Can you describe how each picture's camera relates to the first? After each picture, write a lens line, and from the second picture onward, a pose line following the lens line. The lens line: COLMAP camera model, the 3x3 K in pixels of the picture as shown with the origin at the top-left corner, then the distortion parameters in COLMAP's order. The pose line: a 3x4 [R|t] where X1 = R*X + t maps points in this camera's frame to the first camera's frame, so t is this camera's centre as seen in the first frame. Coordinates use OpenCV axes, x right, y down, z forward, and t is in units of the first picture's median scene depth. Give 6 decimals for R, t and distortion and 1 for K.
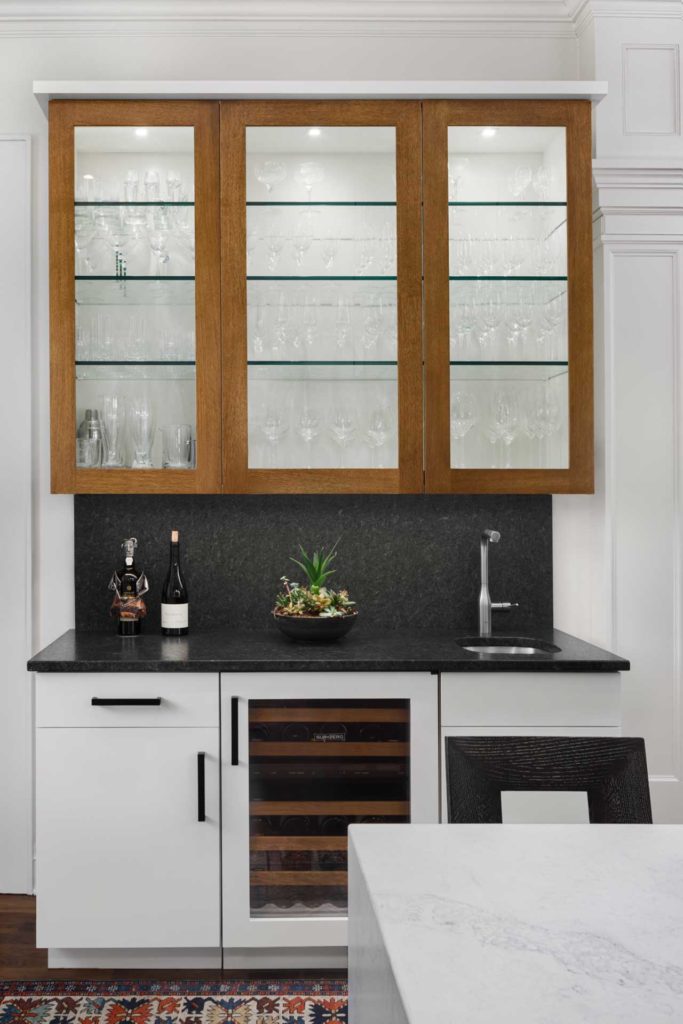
lens RADIAL K [[987.4, 0, 341.5], [0, 987.4, 512.0], [0, 0, 1]] dist [0.131883, -0.006176]
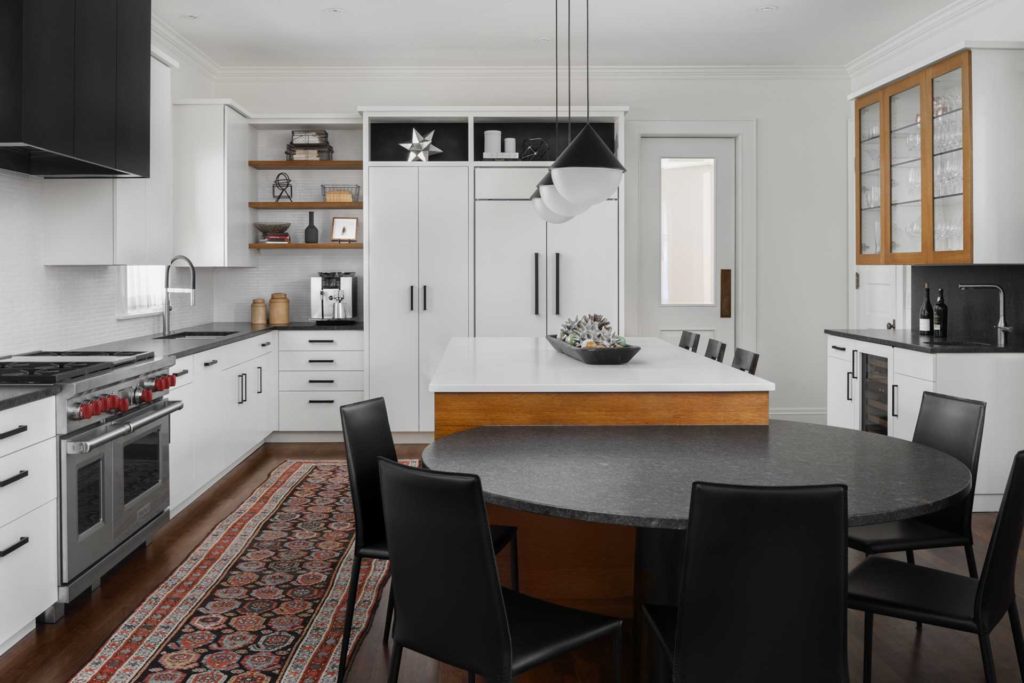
lens RADIAL K [[987.4, 0, 512.3], [0, 987.4, 326.8], [0, 0, 1]] dist [0.131883, -0.006176]
pose [[0.032357, 0.058075, -0.997788, 2.110037], [-0.026383, 0.998012, 0.057233, 0.013528], [0.999128, 0.024473, 0.033825, 0.089611]]
